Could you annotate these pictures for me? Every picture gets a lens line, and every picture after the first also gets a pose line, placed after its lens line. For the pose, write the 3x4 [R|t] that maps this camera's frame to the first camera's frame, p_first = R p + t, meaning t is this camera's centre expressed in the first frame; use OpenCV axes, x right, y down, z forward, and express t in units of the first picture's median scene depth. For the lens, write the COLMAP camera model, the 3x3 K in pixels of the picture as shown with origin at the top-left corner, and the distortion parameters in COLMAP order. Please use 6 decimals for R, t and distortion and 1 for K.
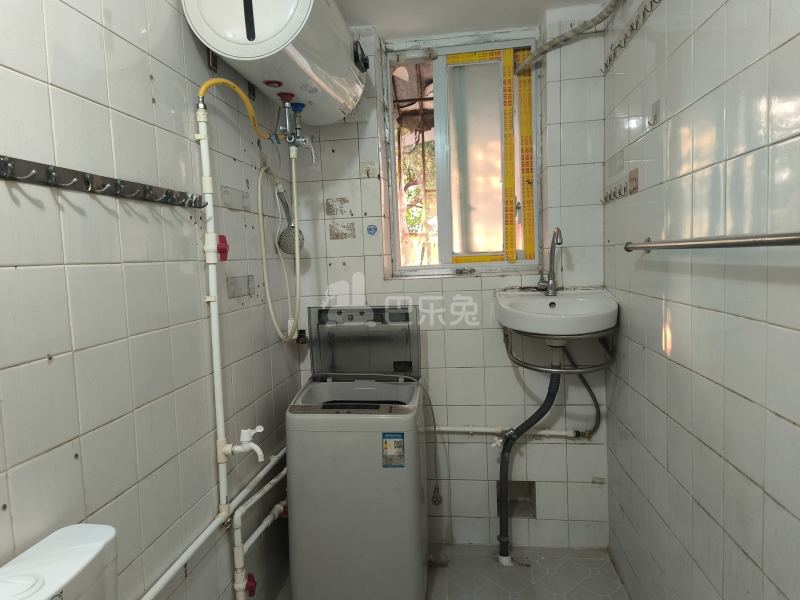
lens RADIAL K [[529.6, 0, 397.6], [0, 529.6, 298.7], [0, 0, 1]] dist [0.062157, -0.035641]
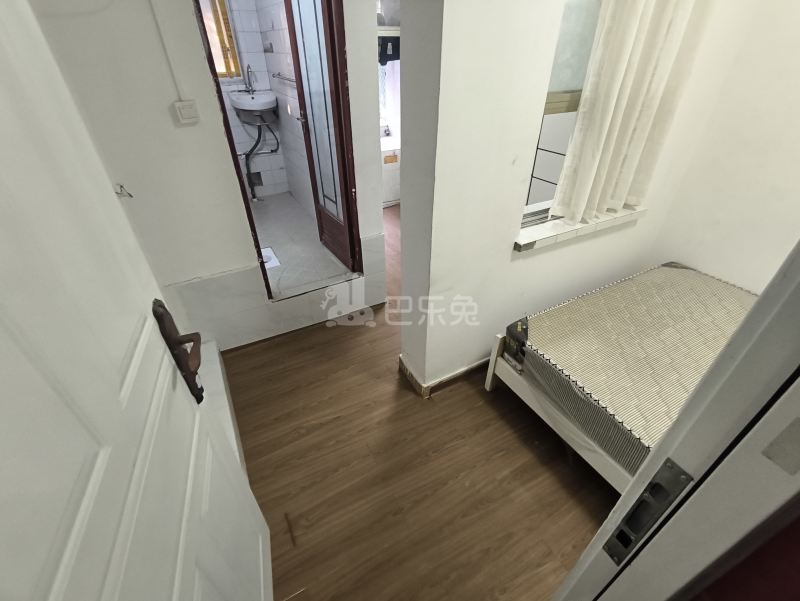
lens RADIAL K [[363.3, 0, 406.1], [0, 363.3, 301.3], [0, 0, 1]] dist [-0.009950, 0.004228]
pose [[0.804461, -0.301808, 0.511620, -0.303098], [0.012419, 0.869662, 0.493492, 0.011060], [-0.593876, -0.390641, 0.703357, -1.048648]]
